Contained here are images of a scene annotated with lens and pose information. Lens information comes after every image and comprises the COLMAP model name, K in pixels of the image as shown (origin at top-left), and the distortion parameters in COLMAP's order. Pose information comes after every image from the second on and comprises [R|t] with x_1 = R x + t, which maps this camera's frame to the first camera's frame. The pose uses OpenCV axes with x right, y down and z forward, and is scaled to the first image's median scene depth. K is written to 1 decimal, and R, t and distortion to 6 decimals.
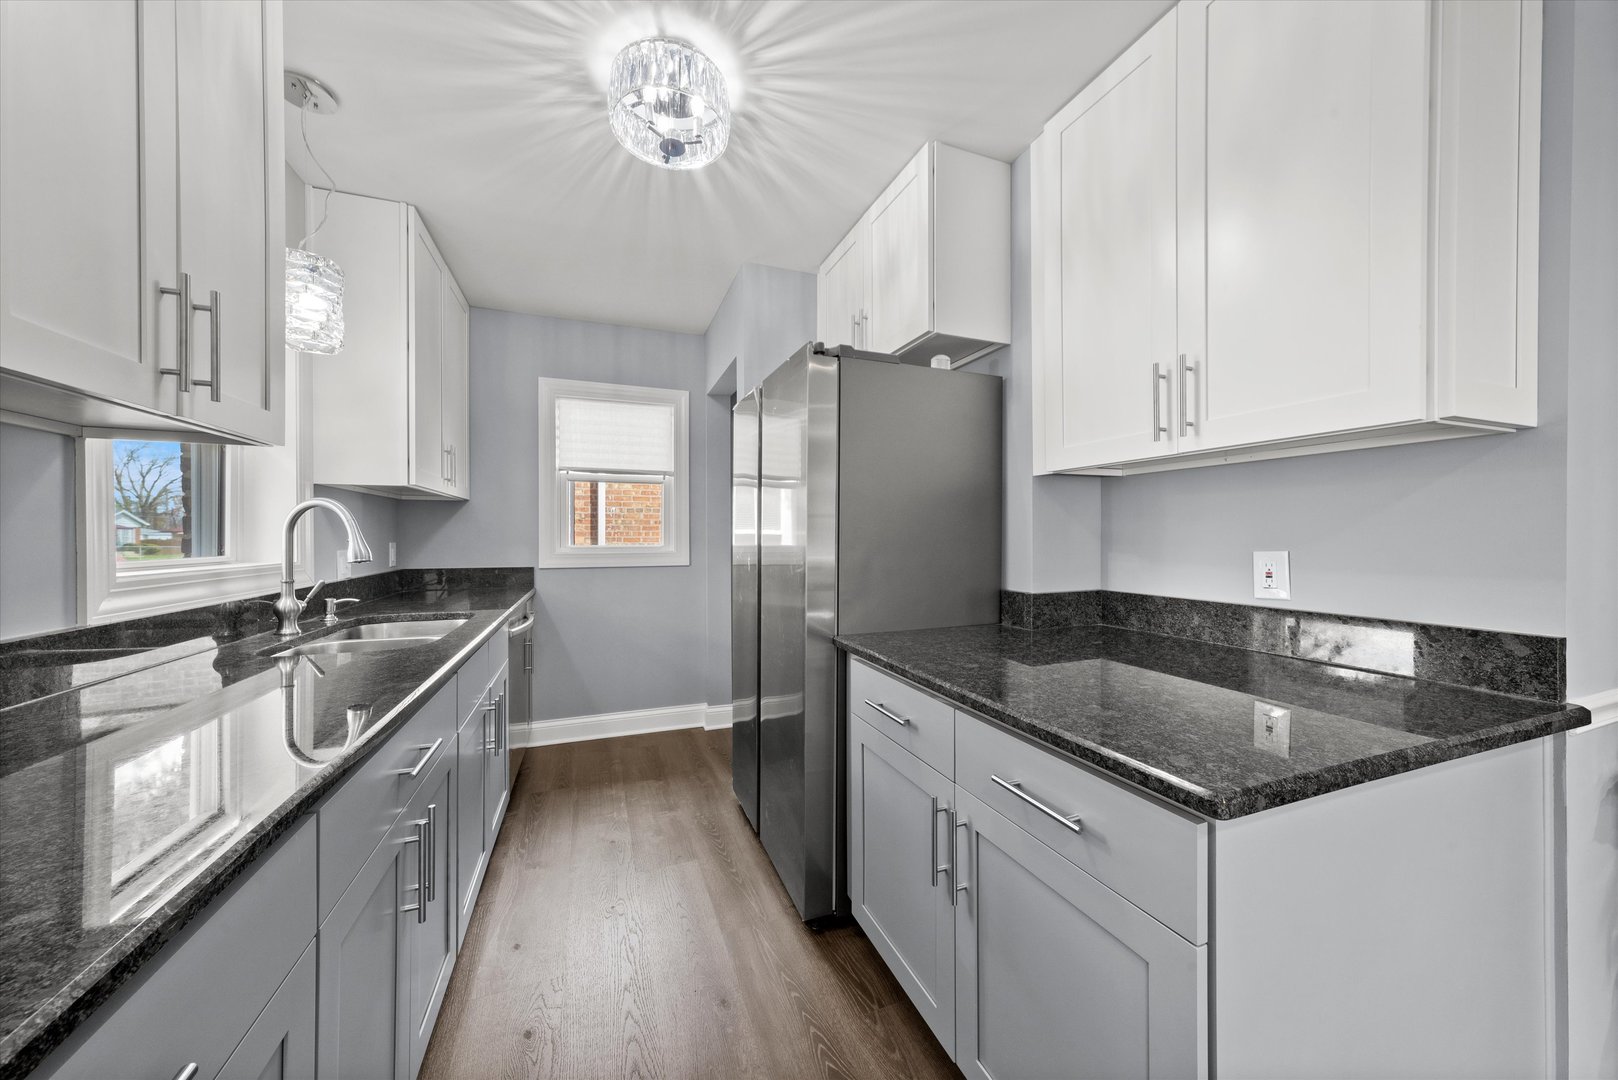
lens RADIAL K [[557.4, 0, 808.7], [0, 557.4, 535.4], [0, 0, 1]] dist [0.001254, 0.001061]
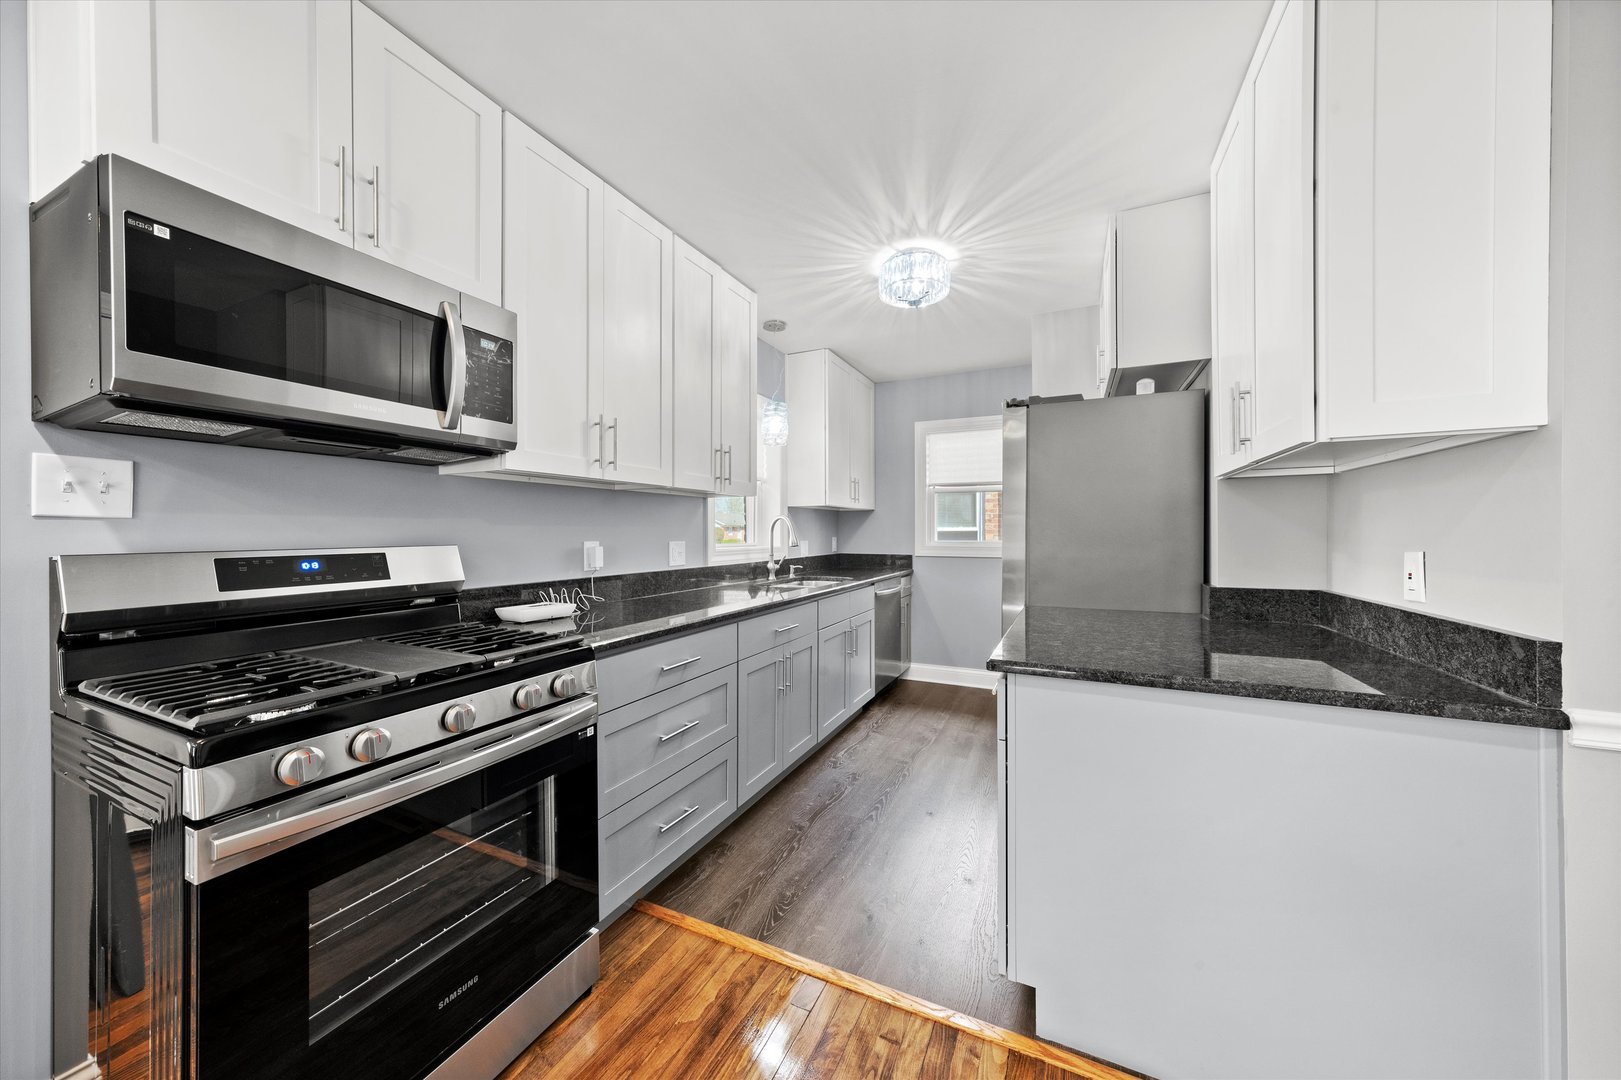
lens RADIAL K [[558.4, 0, 807.8], [0, 558.4, 533.5], [0, 0, 1]] dist [0.001254, 0.001061]
pose [[0.693712, 0.002584, -0.720248, 0.588322], [-0.001037, 0.999996, 0.002589, -0.003832], [0.720252, -0.001049, 0.693712, -0.314600]]
